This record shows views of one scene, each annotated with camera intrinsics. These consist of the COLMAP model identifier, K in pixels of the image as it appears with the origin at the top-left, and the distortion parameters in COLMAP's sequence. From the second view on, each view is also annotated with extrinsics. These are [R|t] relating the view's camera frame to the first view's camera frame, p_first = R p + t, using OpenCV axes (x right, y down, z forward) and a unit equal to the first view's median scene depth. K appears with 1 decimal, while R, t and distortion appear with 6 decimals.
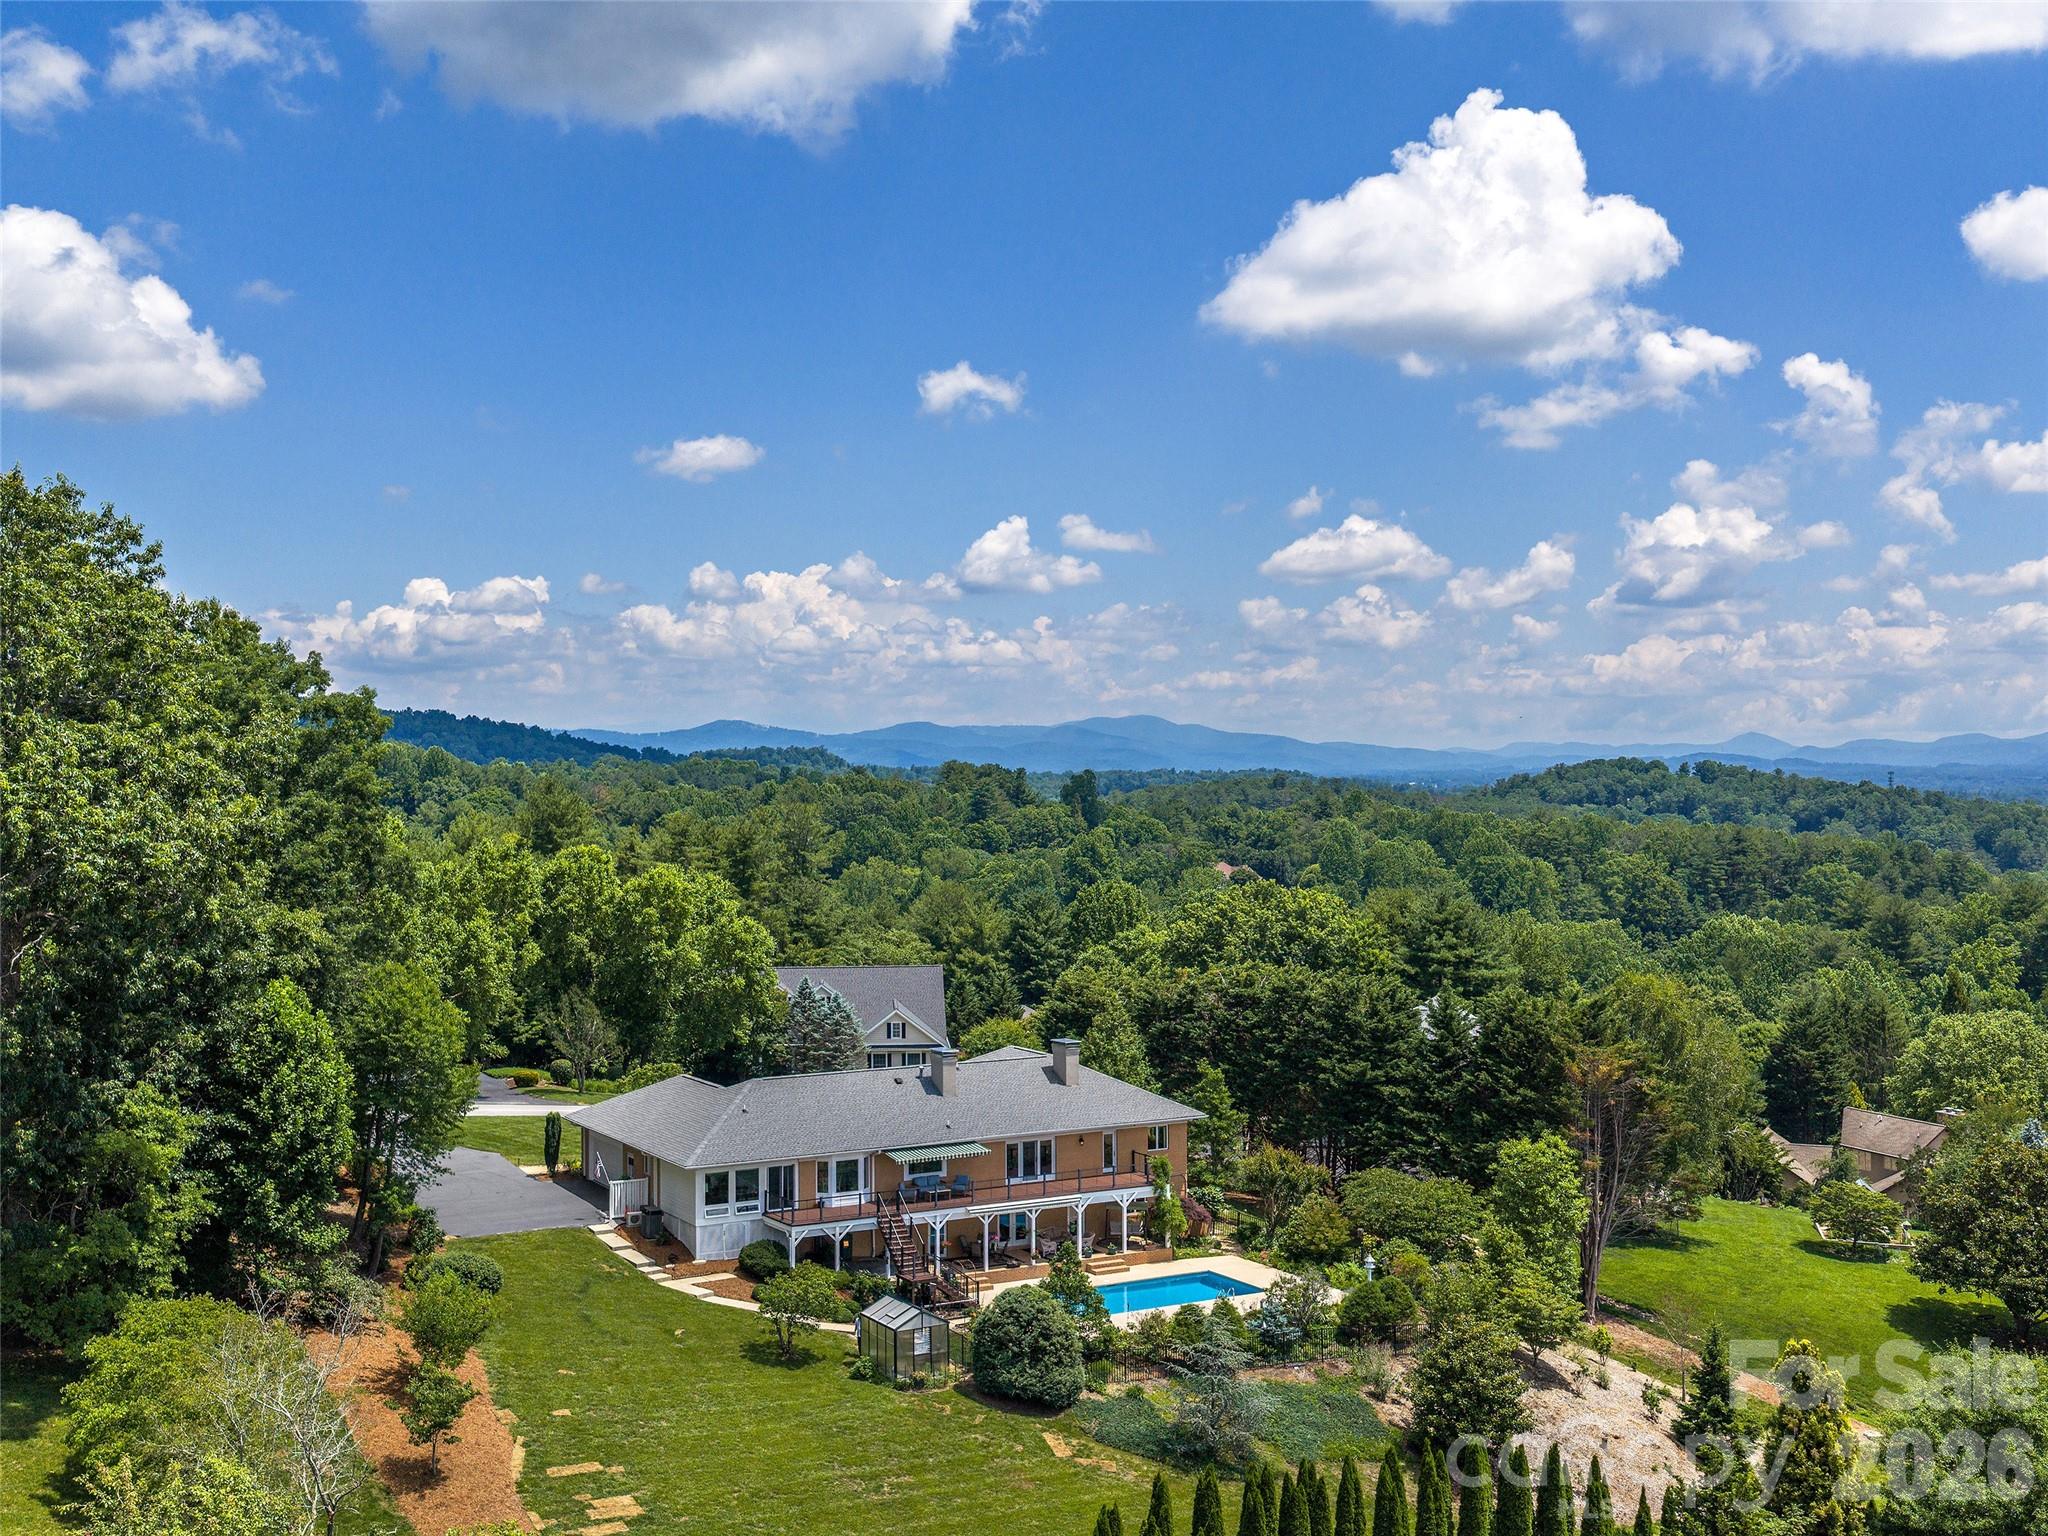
lens RADIAL K [[2170.6, 0, 1024.0], [0, 2170.6, 768.0], [0, 0, 1]] dist [0.031399, -0.012510]
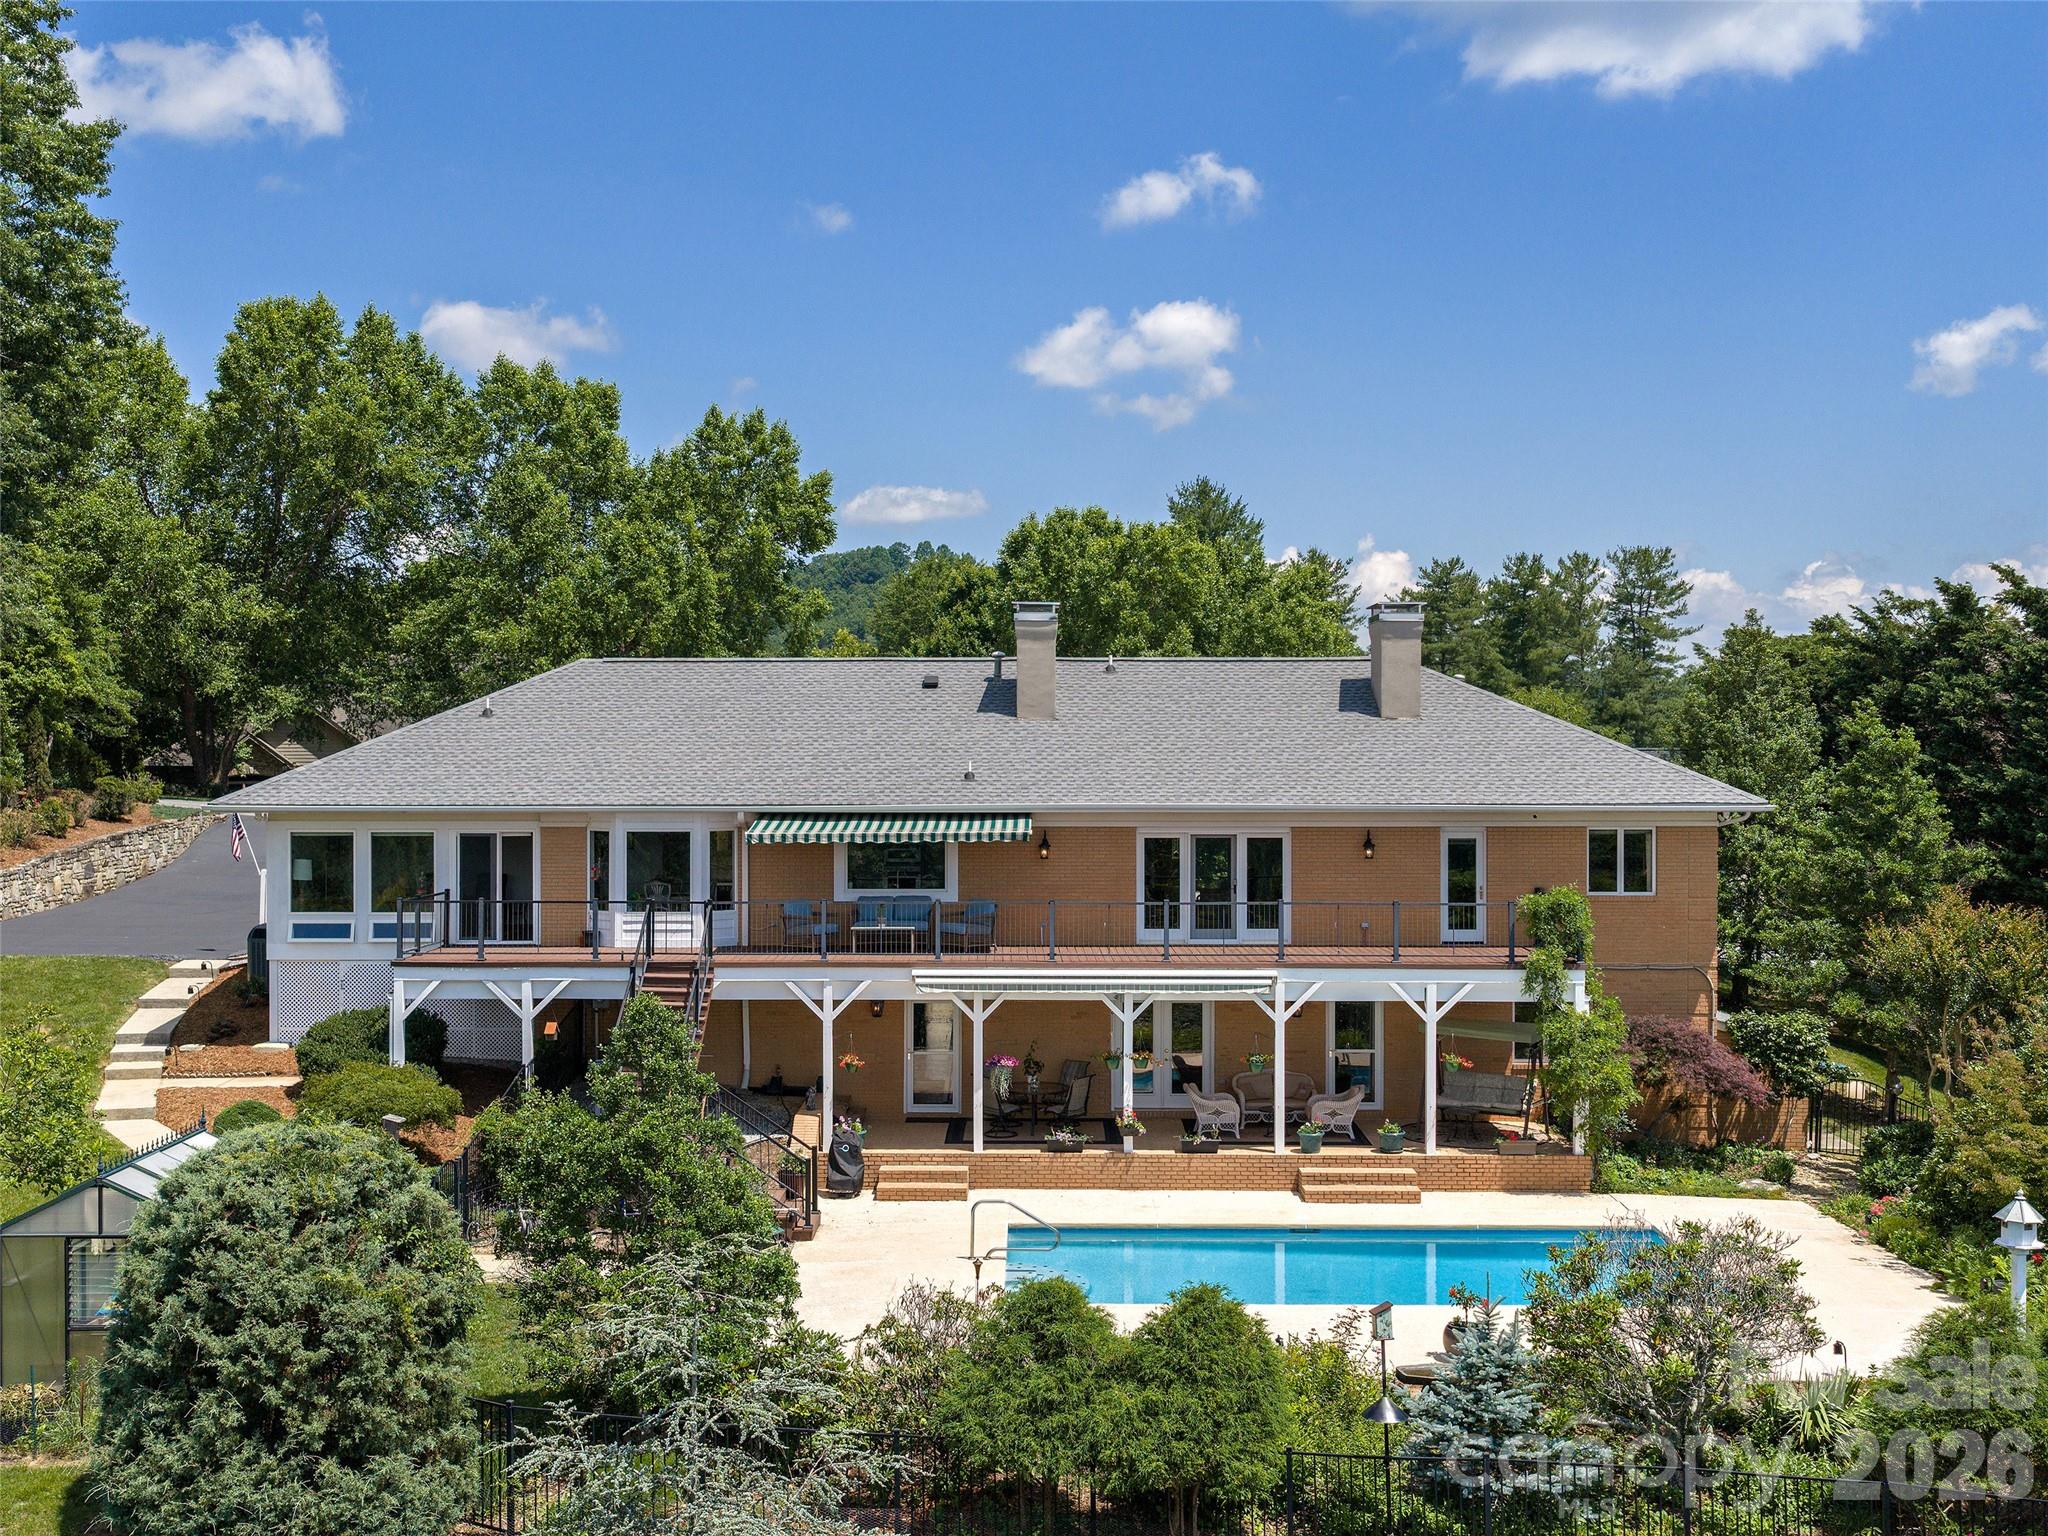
lens RADIAL K [[2245.7, 0, 1024.0], [0, 2245.7, 768.0], [0, 0, 1]] dist [0.025080, -0.005631]
pose [[0.867850, 0.011506, -0.496694, 0.169425], [-0.003315, 0.999844, 0.017371, 0.157374], [0.496816, -0.013429, 0.867752, 0.664982]]
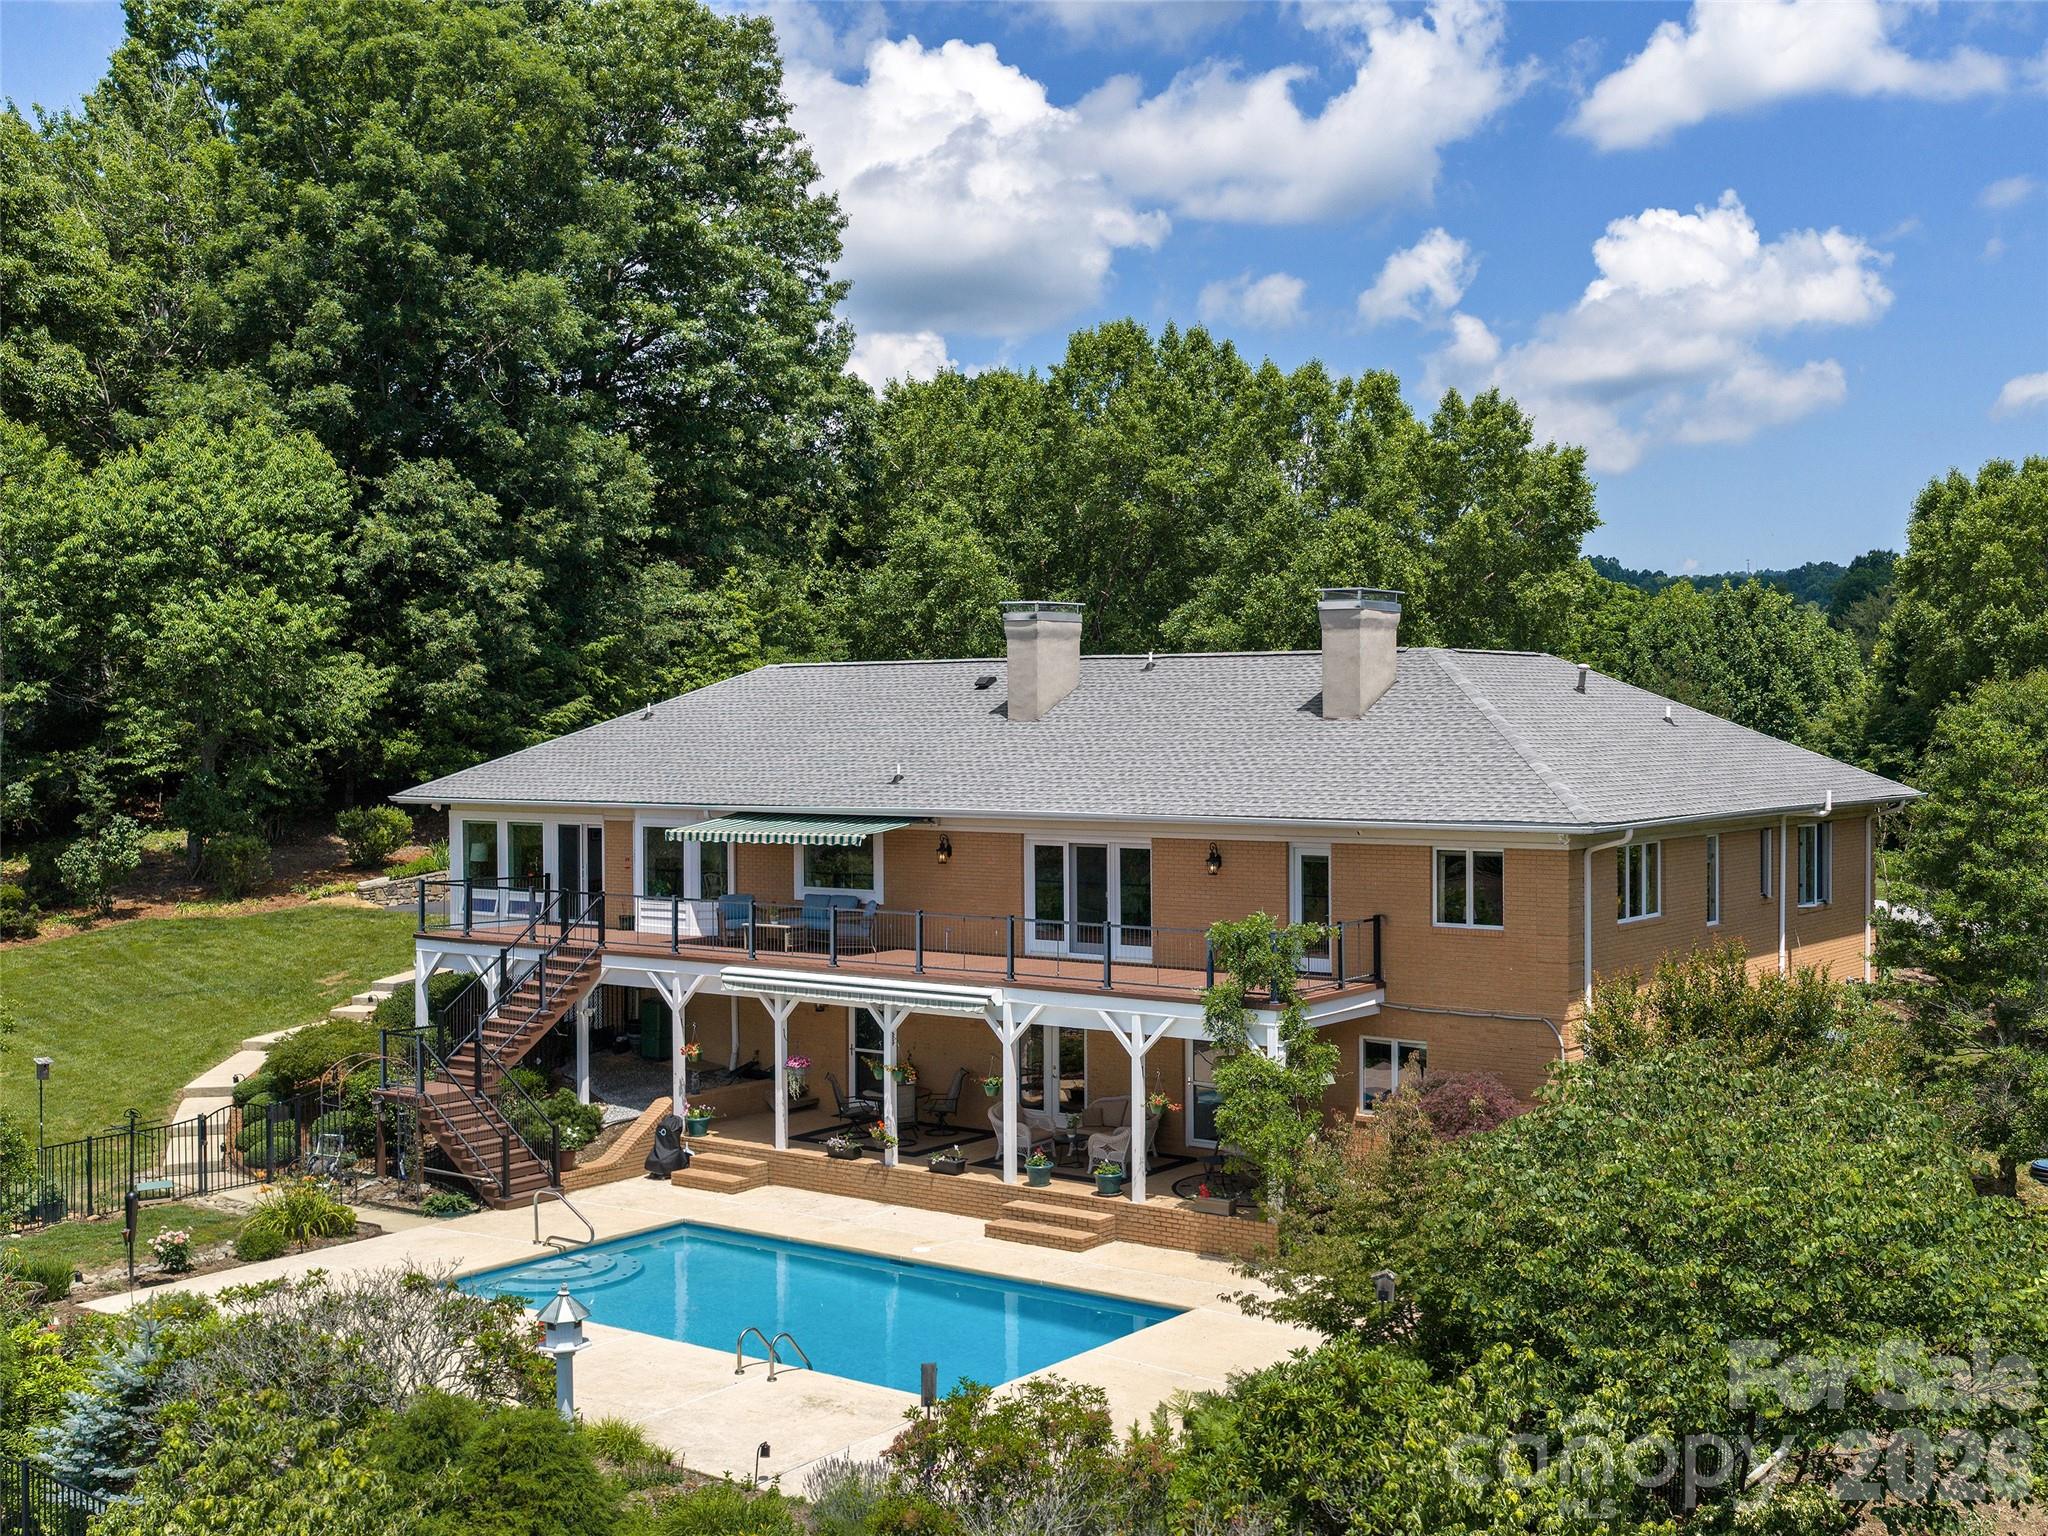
lens RADIAL K [[2258.9, 0, 1181.7], [0, 2258.9, 769.0], [0, 0, 1]] dist [0.028459, 0.031791]
pose [[0.438906, 0.023081, -0.898236, 0.346254], [0.004091, 0.999608, 0.027685, 0.153040], [0.898524, -0.015826, 0.438640, 0.872505]]
